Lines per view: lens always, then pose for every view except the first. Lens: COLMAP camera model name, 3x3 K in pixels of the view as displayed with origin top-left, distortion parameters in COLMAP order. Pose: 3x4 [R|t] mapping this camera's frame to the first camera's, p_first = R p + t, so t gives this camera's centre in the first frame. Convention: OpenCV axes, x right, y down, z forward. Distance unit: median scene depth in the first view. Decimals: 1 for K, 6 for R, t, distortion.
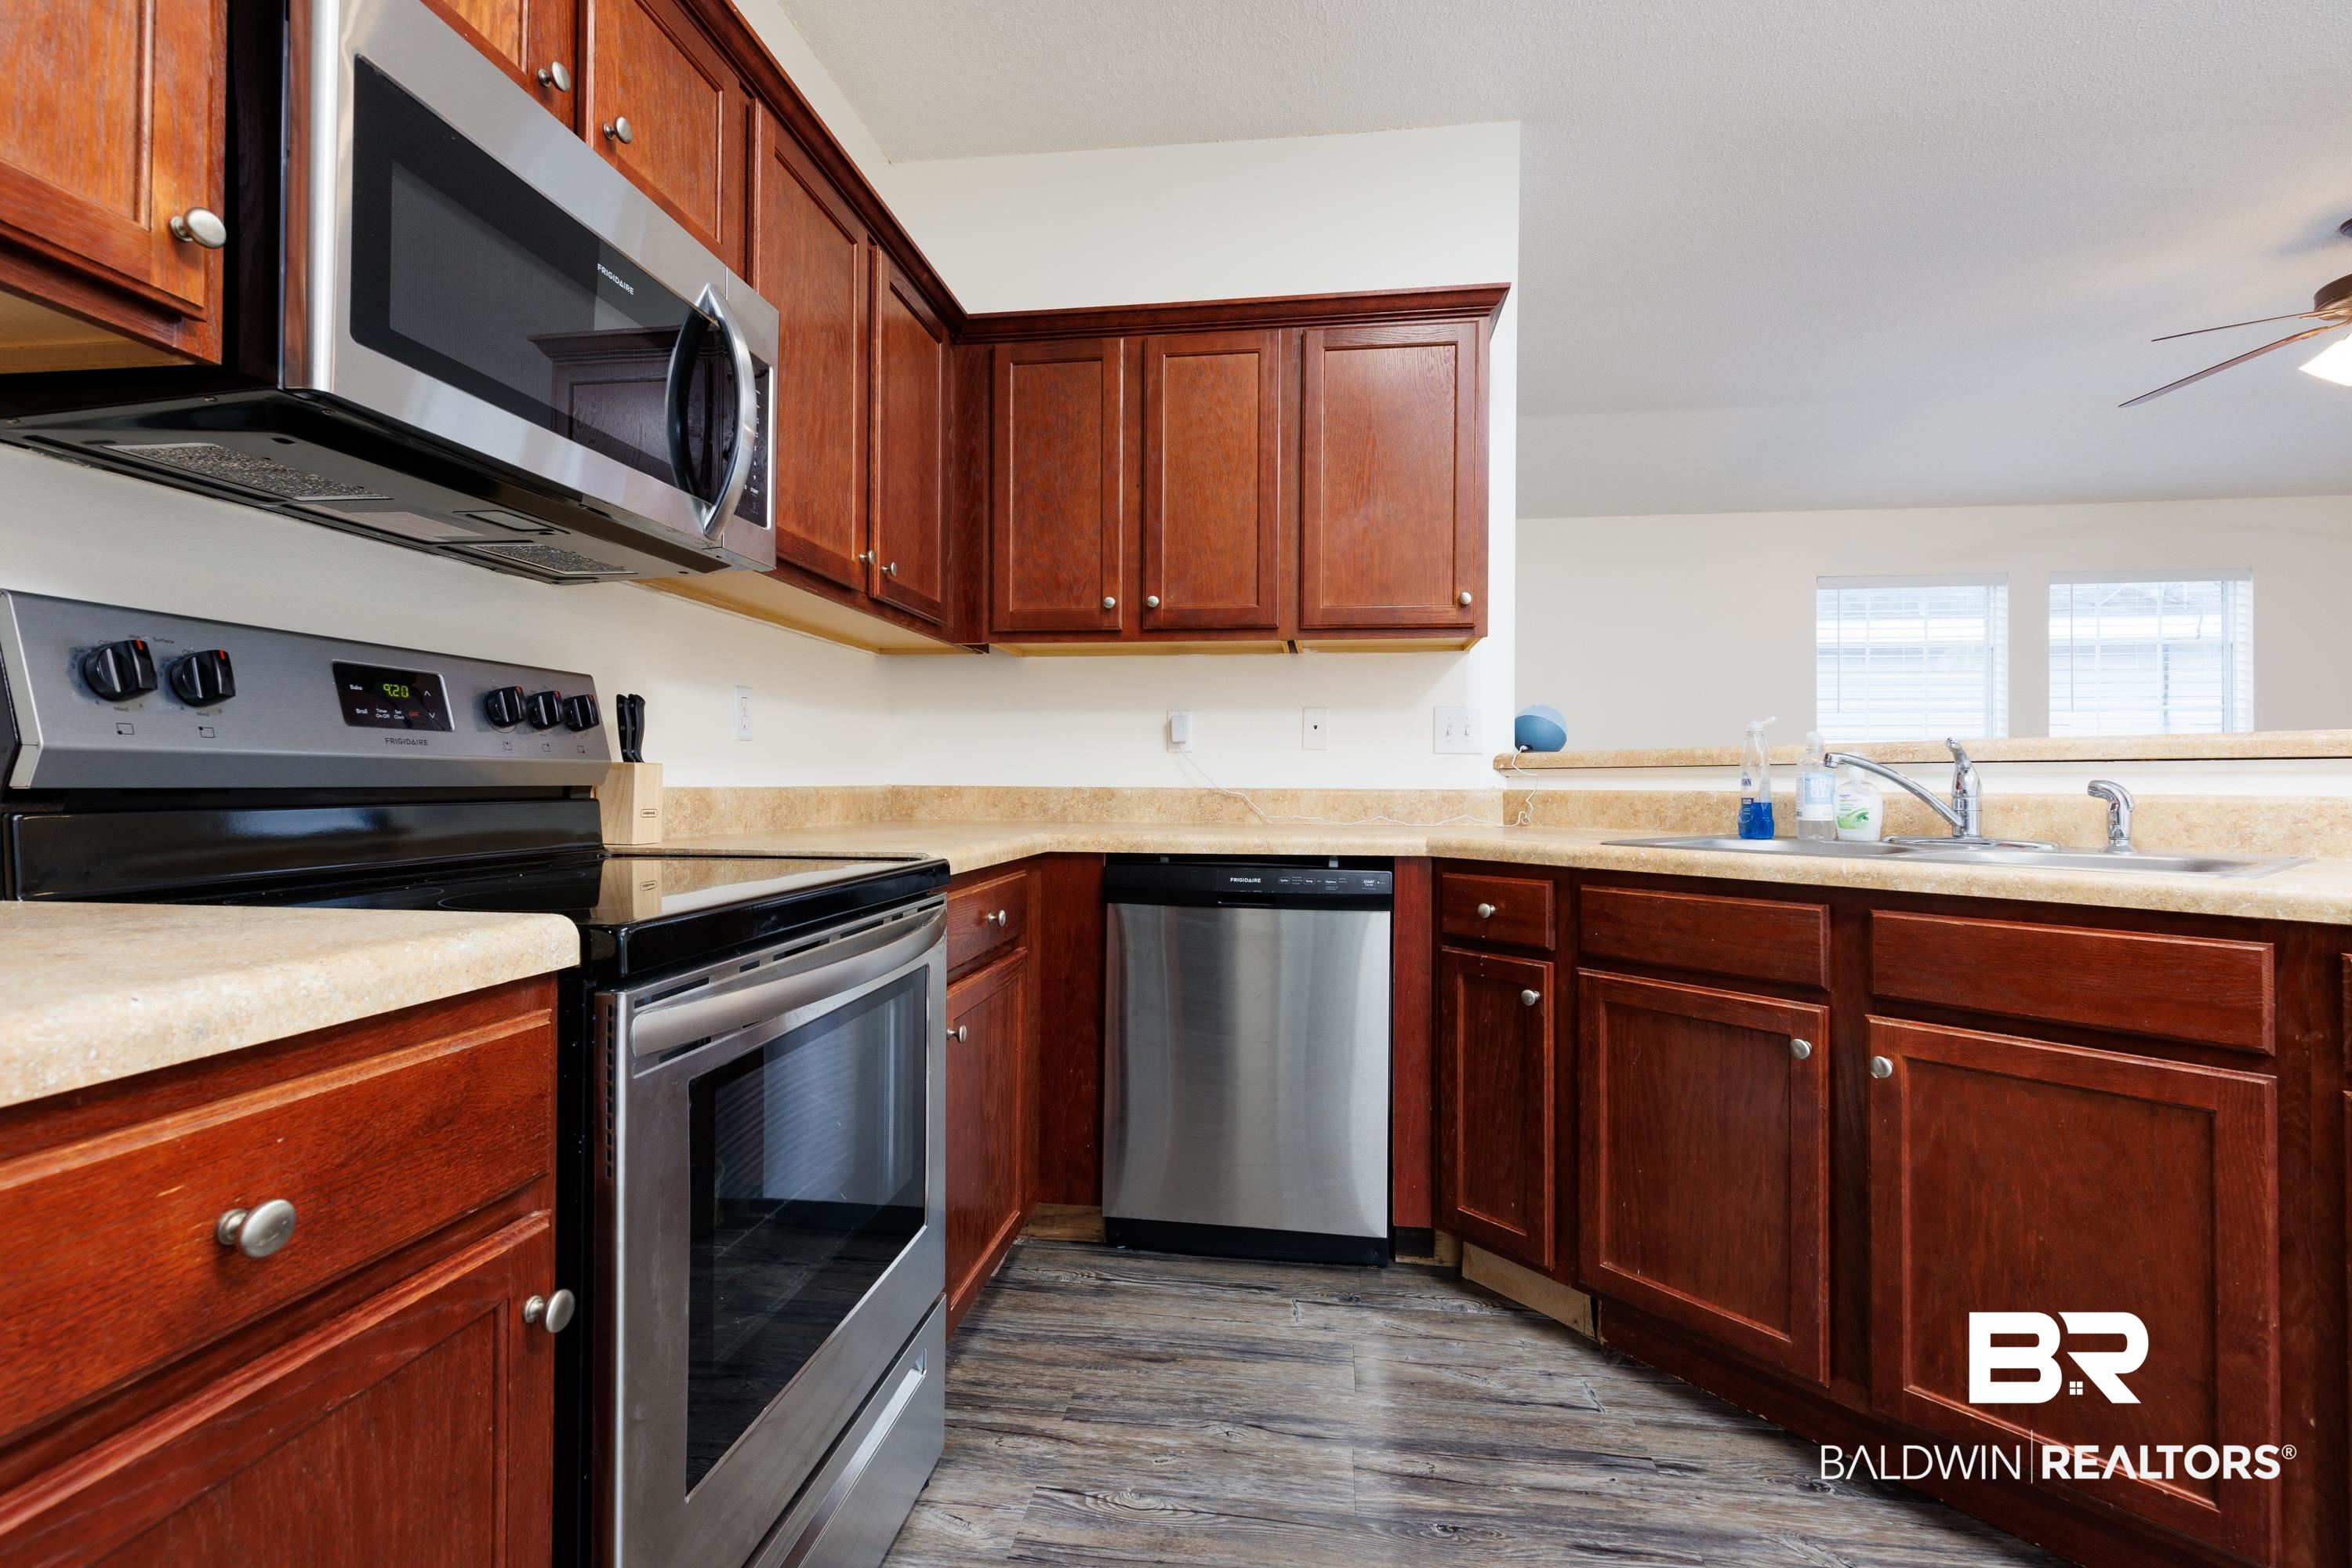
lens RADIAL K [[1051.6, 0, 1176.0], [0, 1051.6, 784.0], [0, 0, 1]] dist [0.003574, 0.000092]
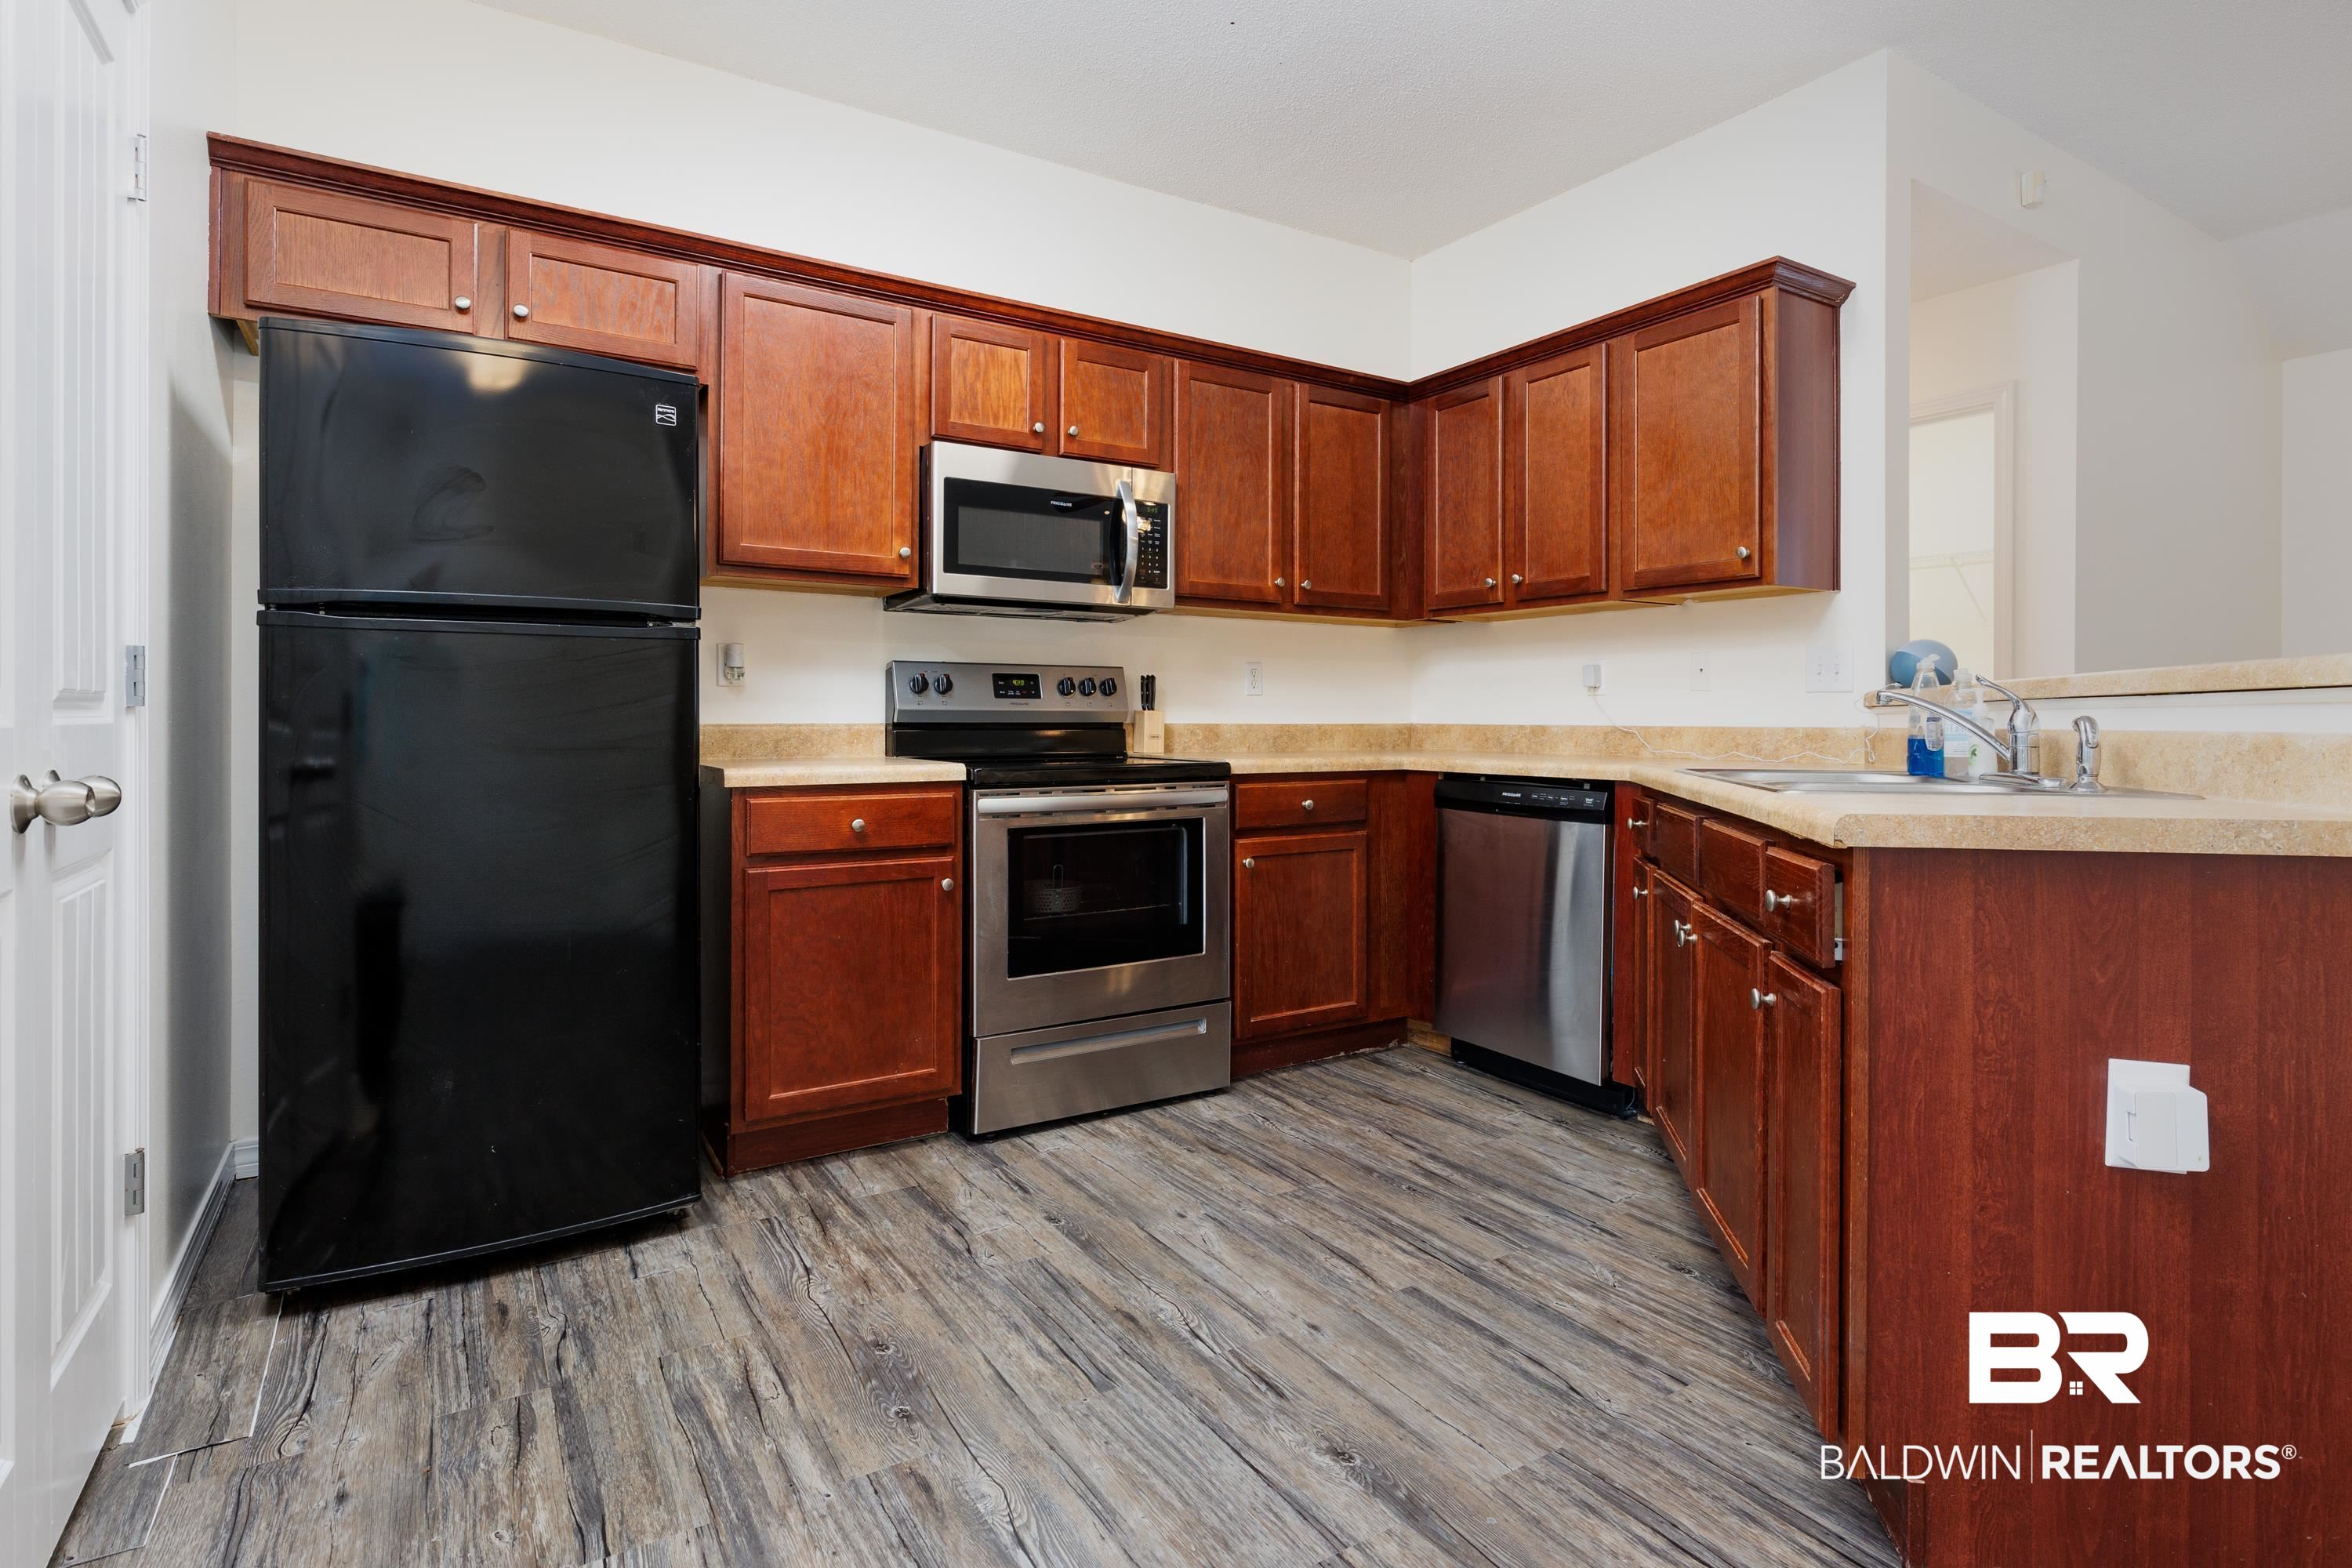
lens RADIAL K [[1176.1, 0, 1170.7], [0, 1176.1, 746.4], [0, 0, 1]] dist [0.000951, 0.000187]
pose [[0.639575, 0.014062, -0.768600, 1.060820], [-0.001015, 0.999847, 0.017448, 0.006911], [0.768728, -0.010379, 0.639492, -0.312147]]
